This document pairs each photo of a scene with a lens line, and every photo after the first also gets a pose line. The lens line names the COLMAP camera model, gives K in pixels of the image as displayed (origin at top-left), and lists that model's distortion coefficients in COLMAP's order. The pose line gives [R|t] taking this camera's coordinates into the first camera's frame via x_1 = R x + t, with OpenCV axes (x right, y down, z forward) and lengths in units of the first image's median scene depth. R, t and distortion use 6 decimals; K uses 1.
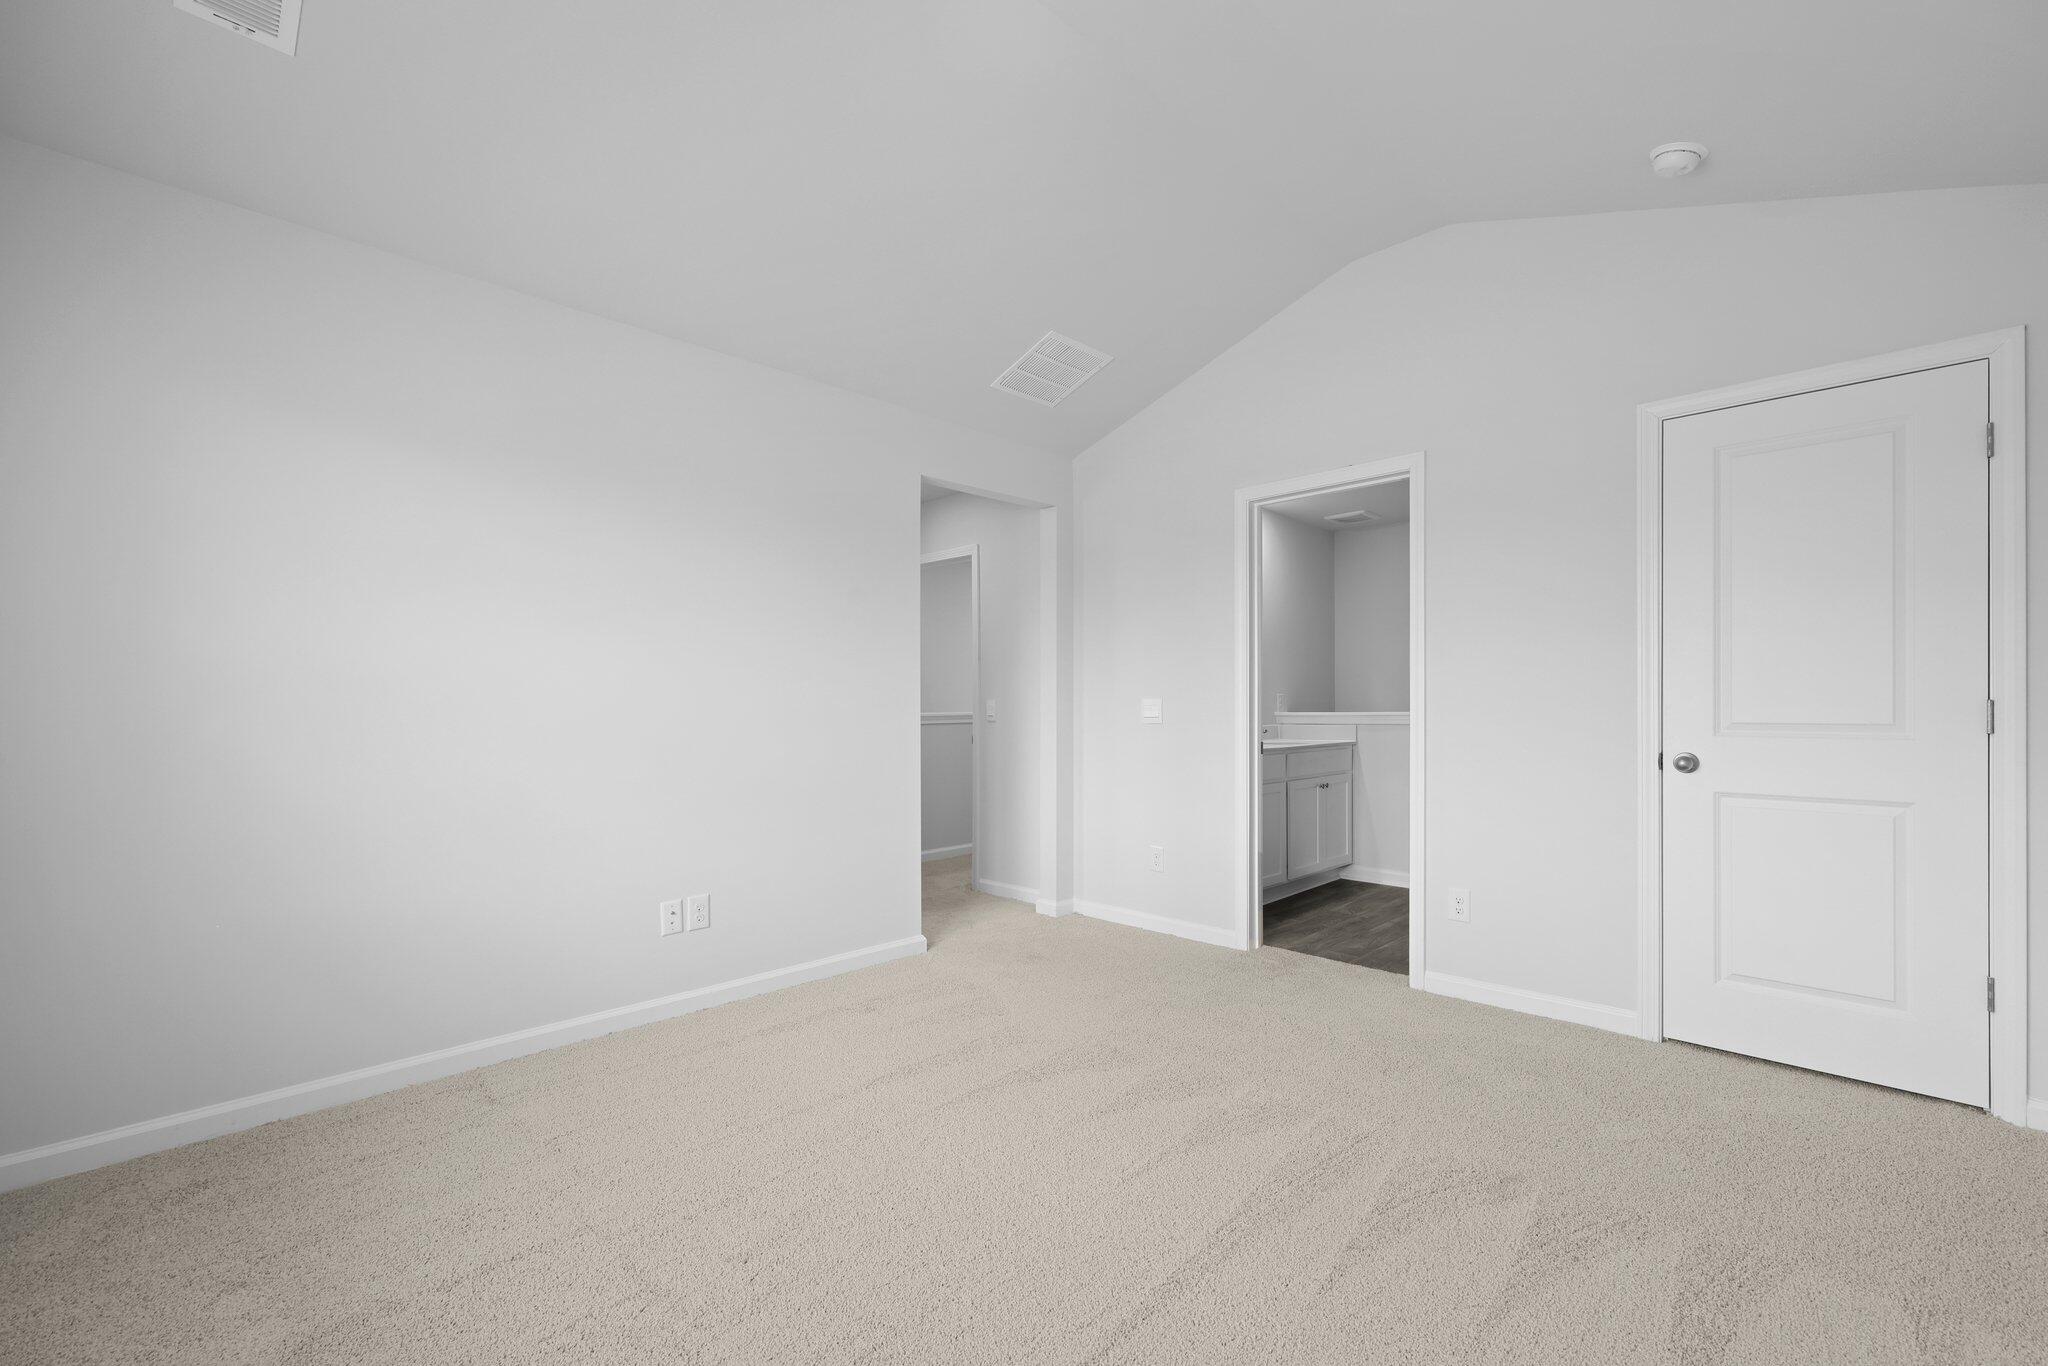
lens RADIAL K [[839.1, 0, 1017.4], [0, 839.1, 688.4], [0, 0, 1]] dist [0.001829, 0.000047]
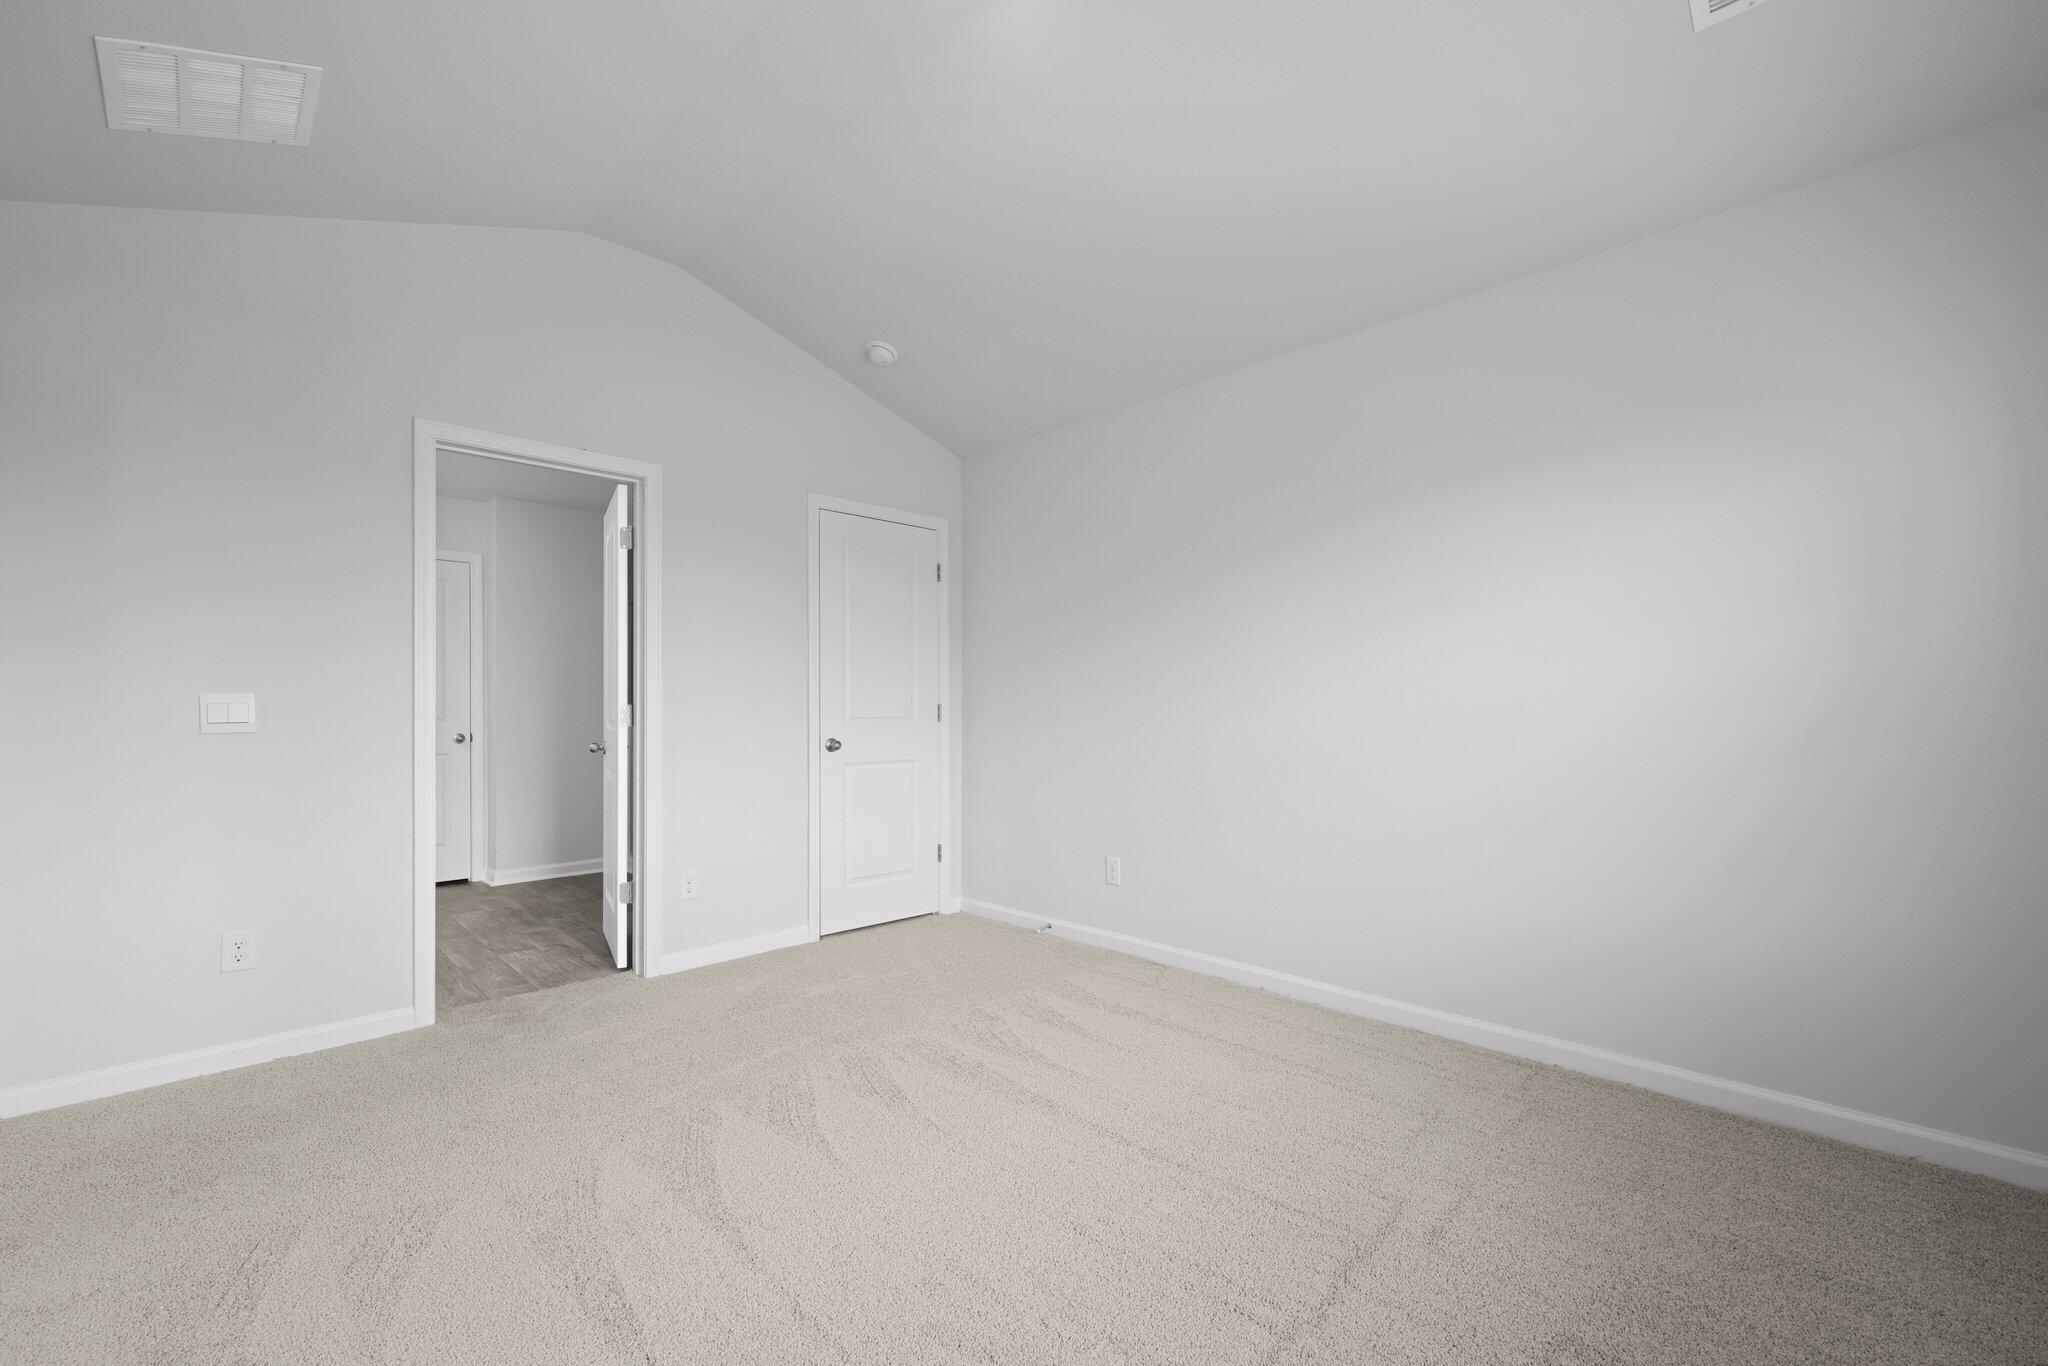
lens RADIAL K [[839.1, 0, 1026.6], [0, 839.1, 690.8], [0, 0, 1]] dist [0.001829, 0.000047]
pose [[0.037120, 0.016048, 0.999182, -0.663220], [-0.026935, 0.999524, -0.015052, 0.005805], [-0.998948, -0.026354, 0.037535, 0.600045]]
